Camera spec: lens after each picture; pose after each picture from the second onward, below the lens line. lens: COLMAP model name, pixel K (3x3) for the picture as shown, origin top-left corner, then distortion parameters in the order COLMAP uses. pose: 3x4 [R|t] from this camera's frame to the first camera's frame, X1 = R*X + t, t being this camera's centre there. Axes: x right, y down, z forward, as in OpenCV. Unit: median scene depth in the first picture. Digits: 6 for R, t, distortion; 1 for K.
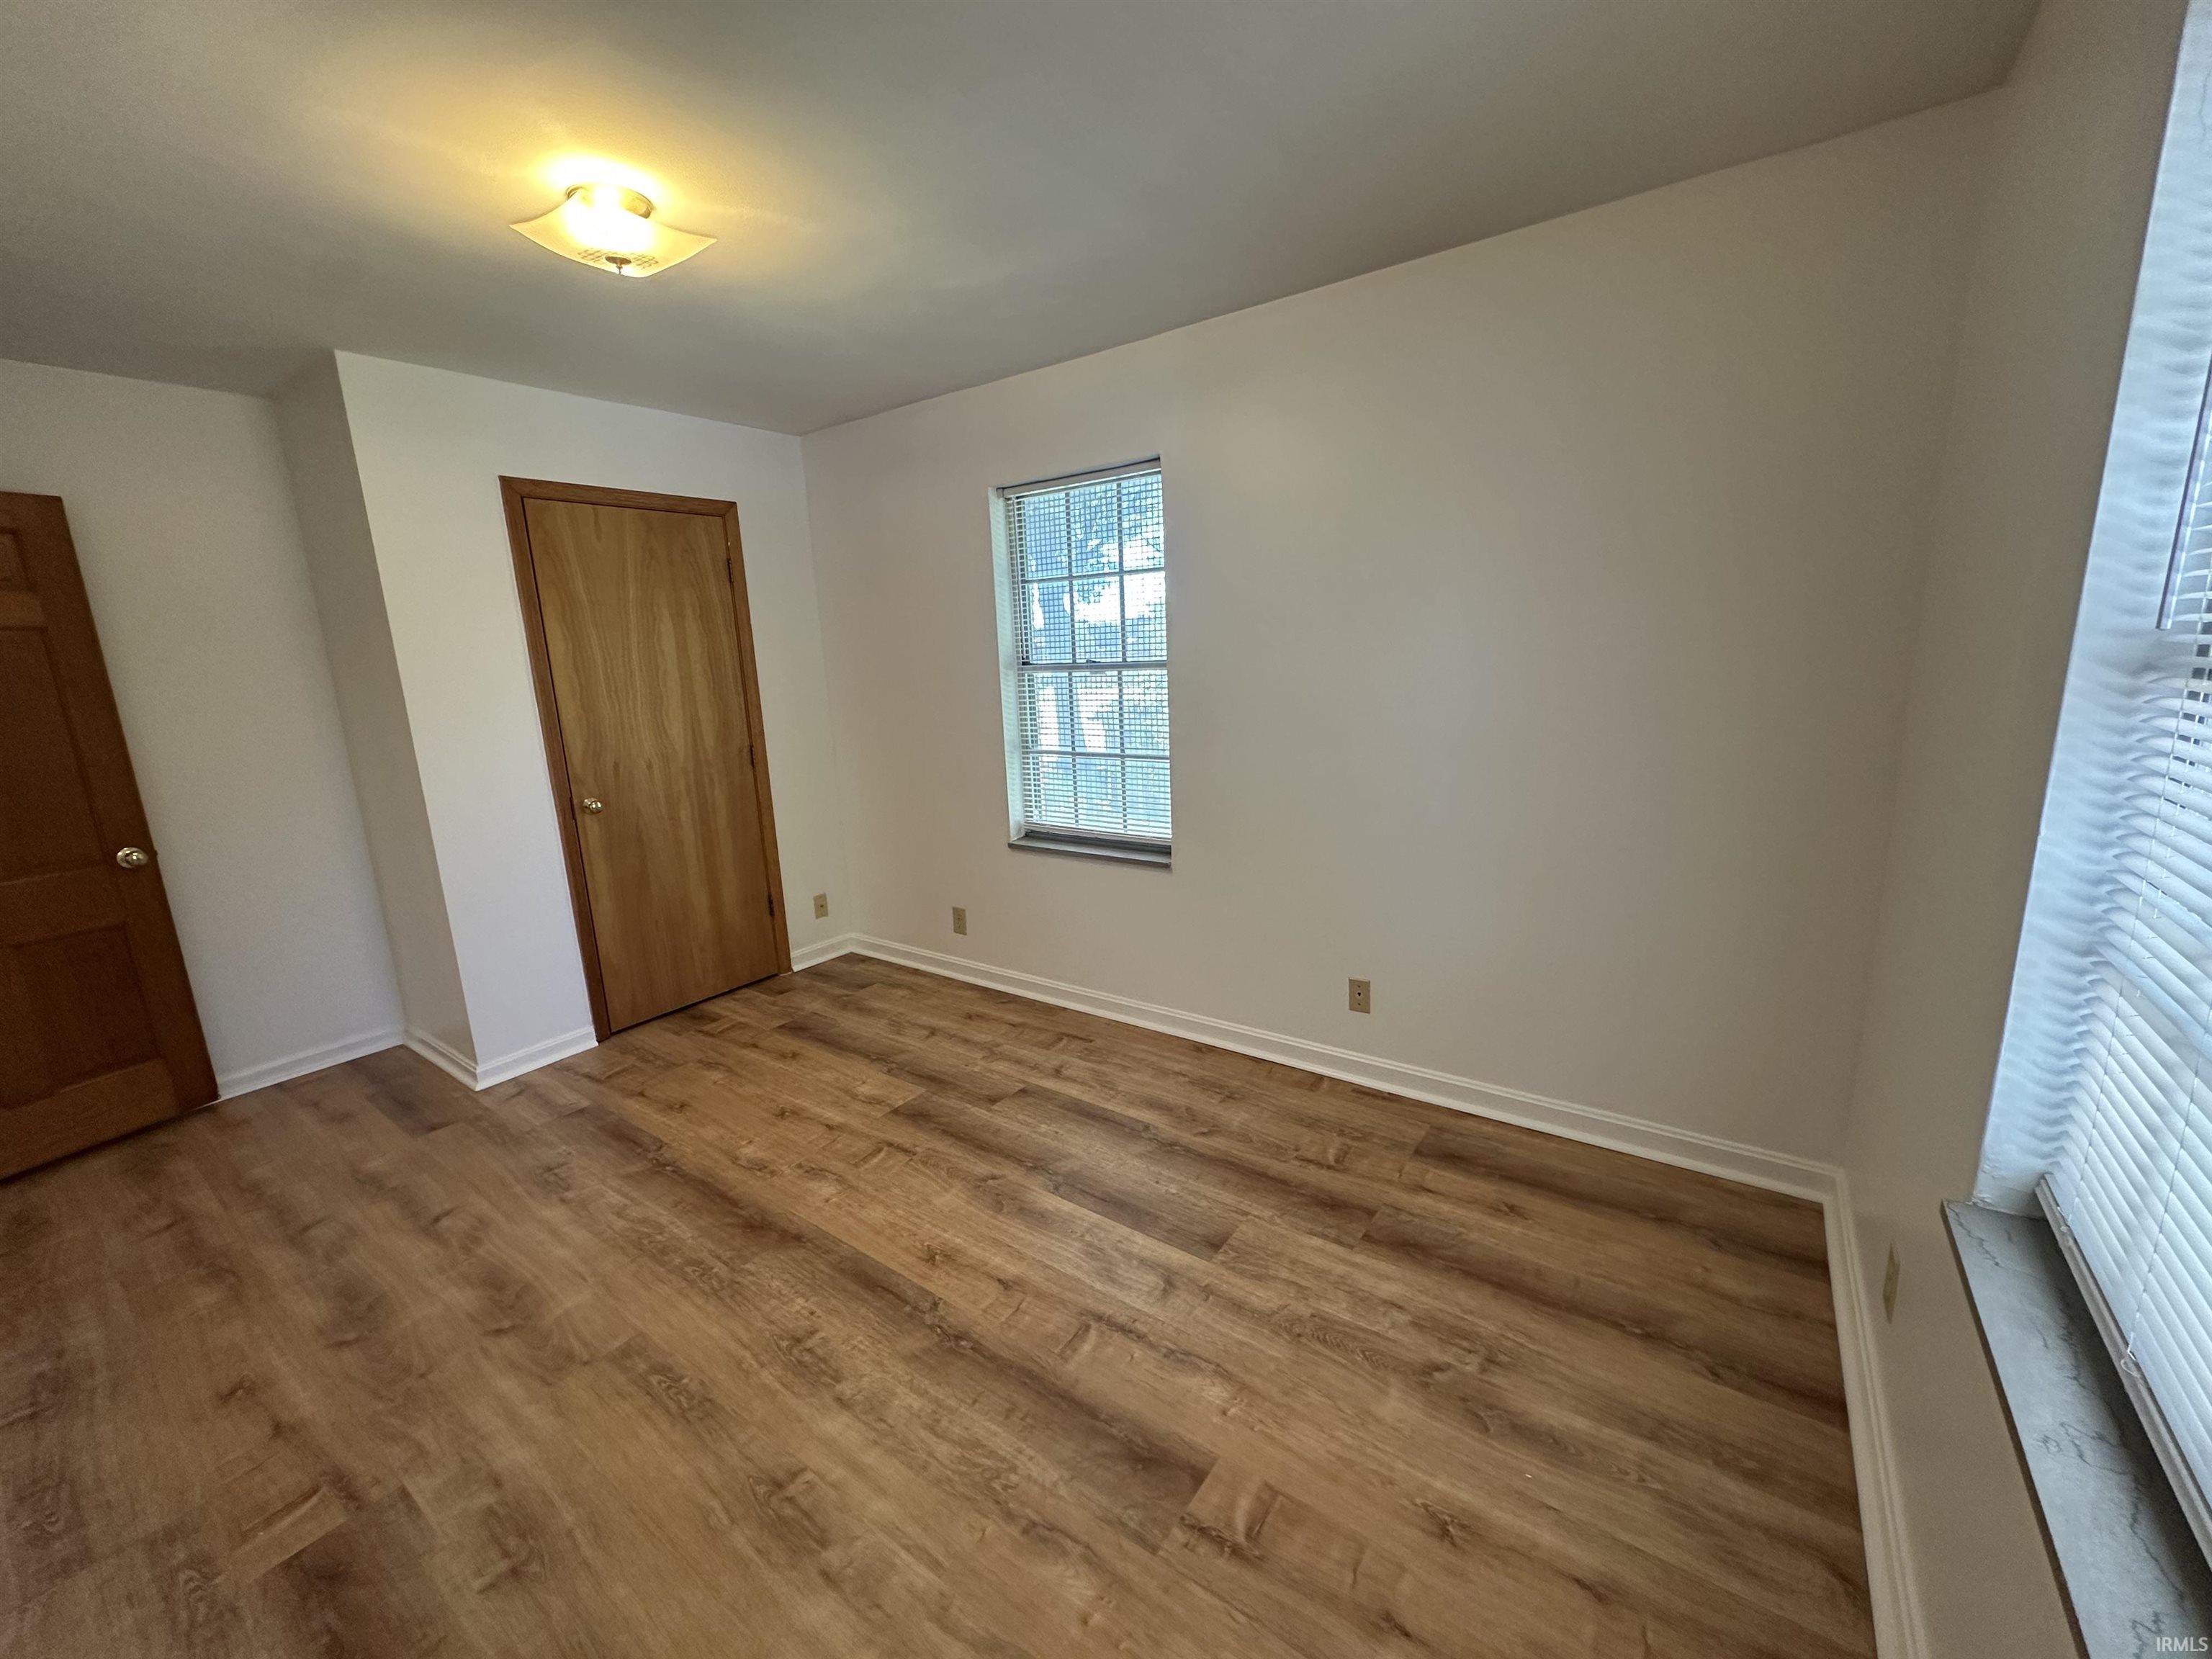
lens RADIAL K [[883.1, 0, 1103.1], [0, 883.1, 839.1], [0, 0, 1]] dist [0.002310, 0.000021]
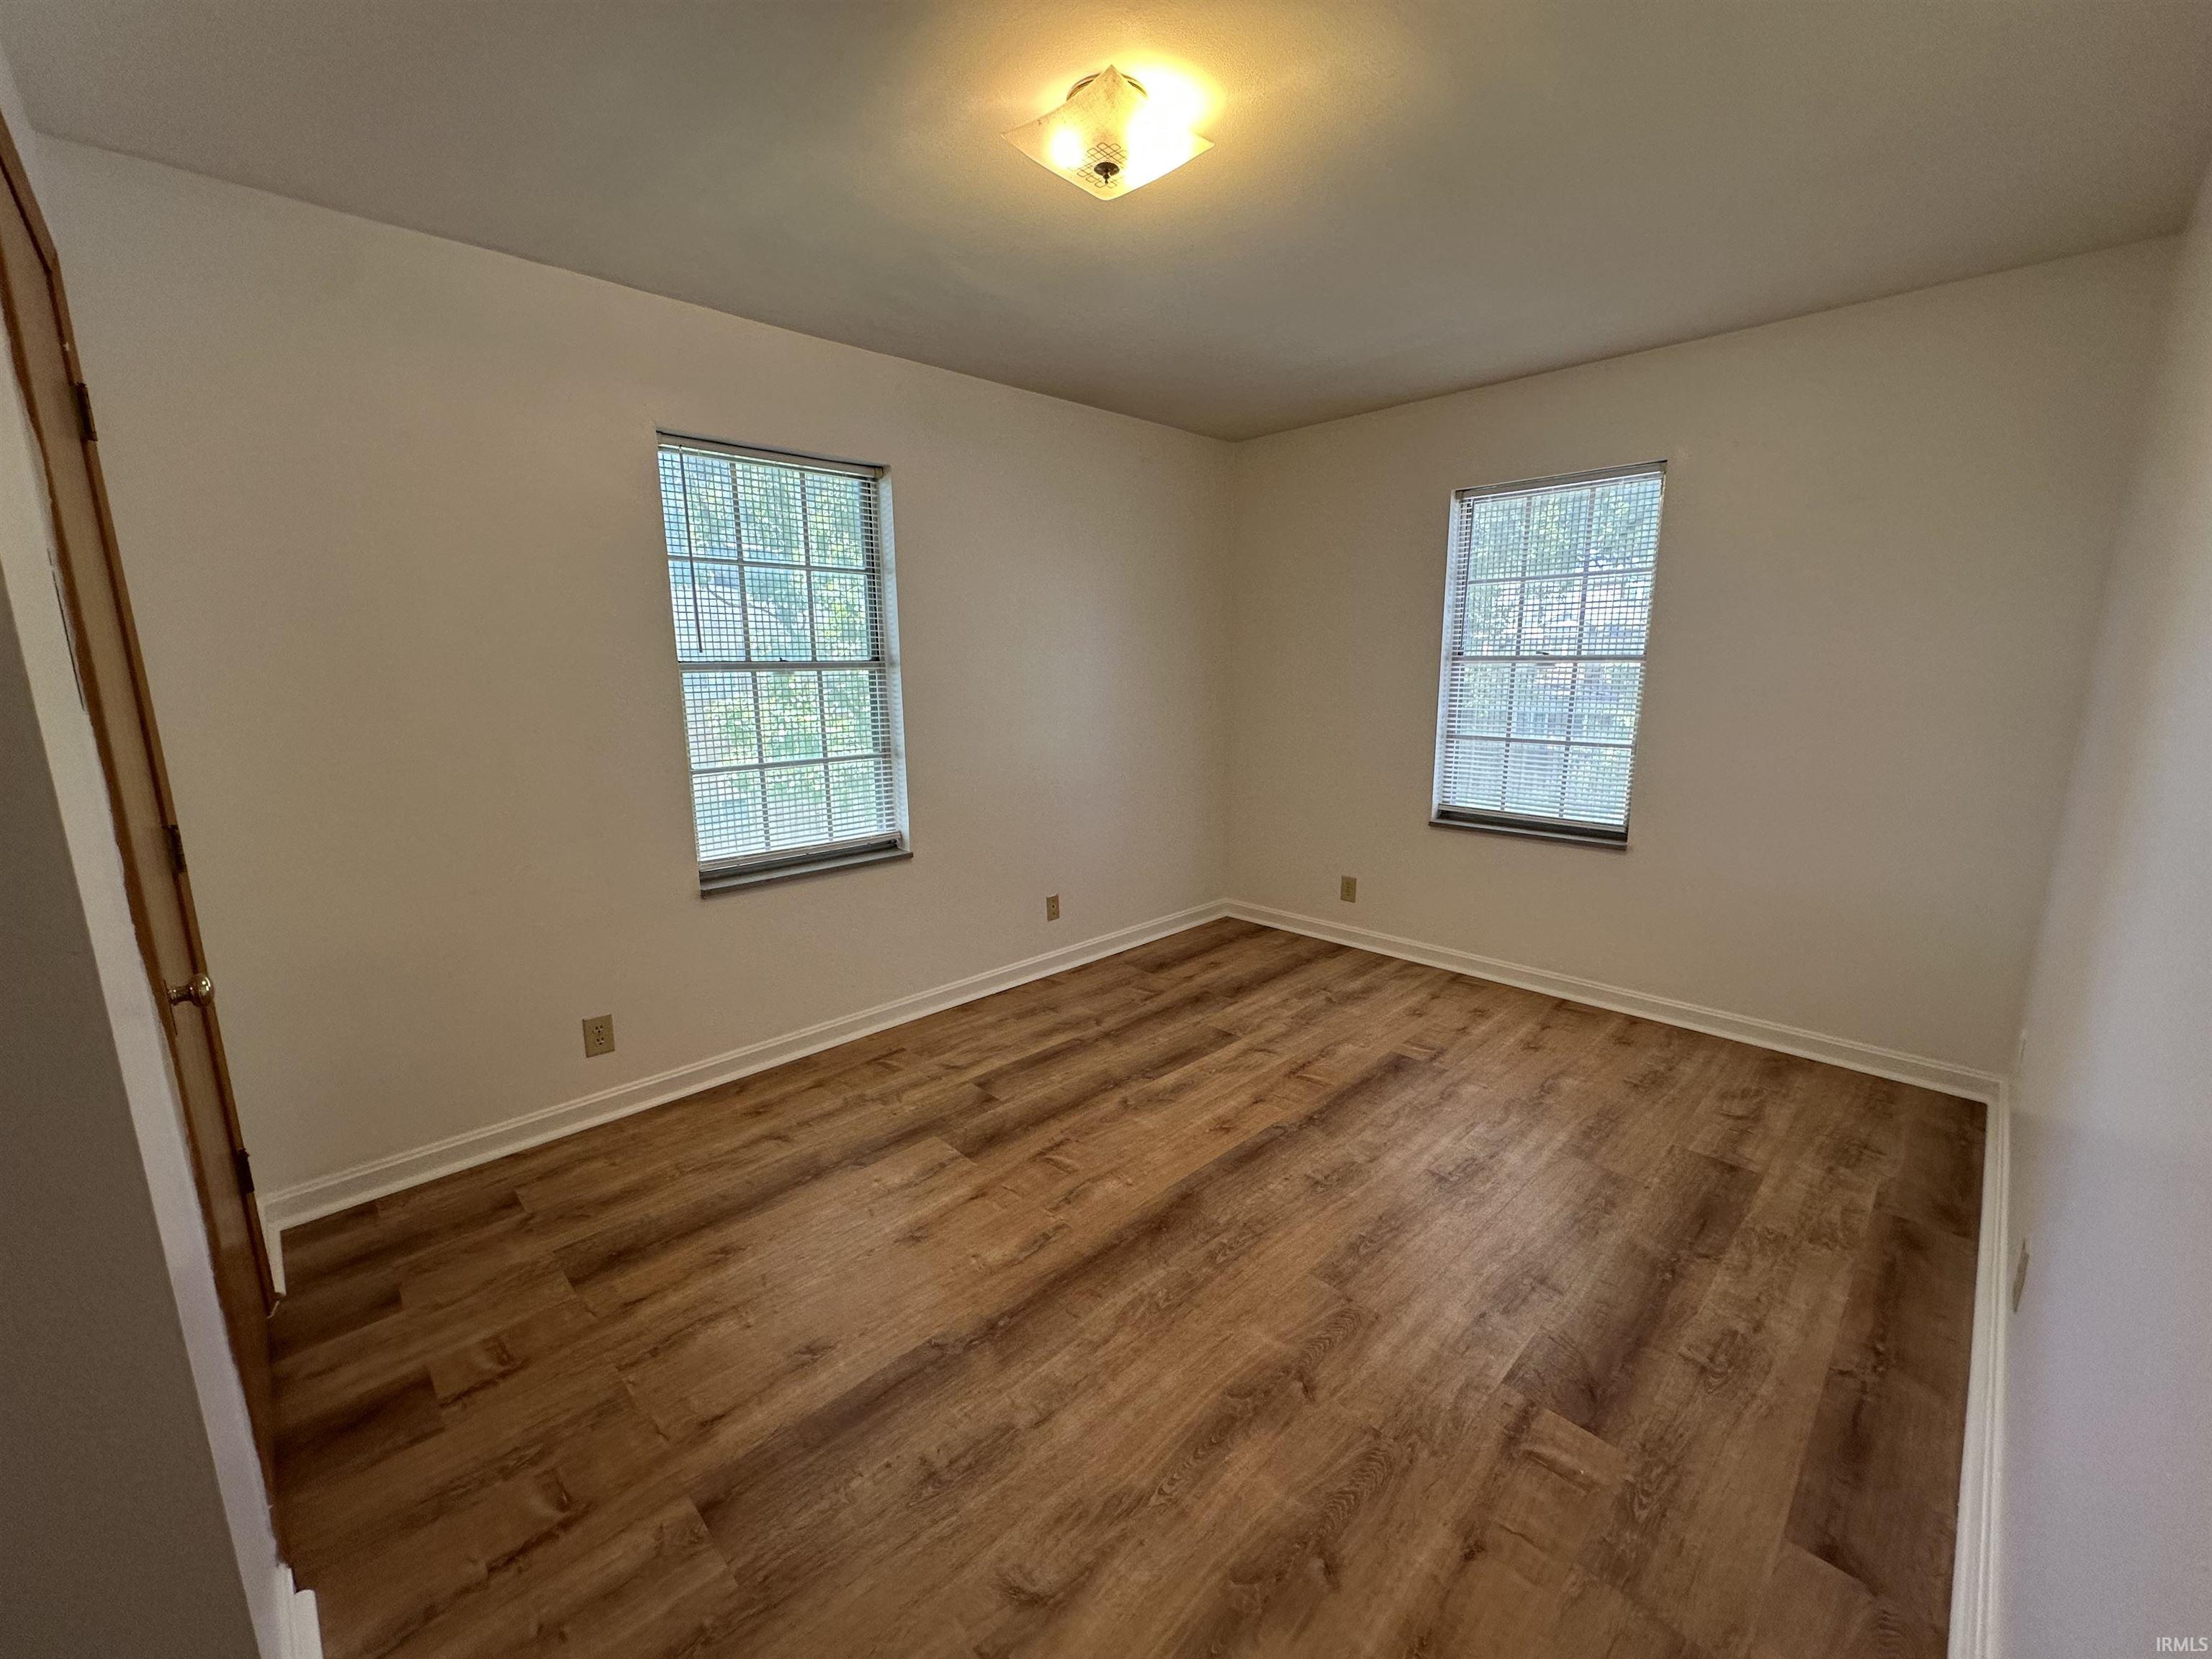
lens RADIAL K [[883.1, 0, 1110.1], [0, 883.1, 832.0], [0, 0, 1]] dist [0.002310, 0.000021]
pose [[0.161585, -0.148113, 0.975681, -1.207122], [0.213151, 0.970574, 0.112037, -0.084295], [-0.963565, 0.189864, 0.188401, 0.756832]]
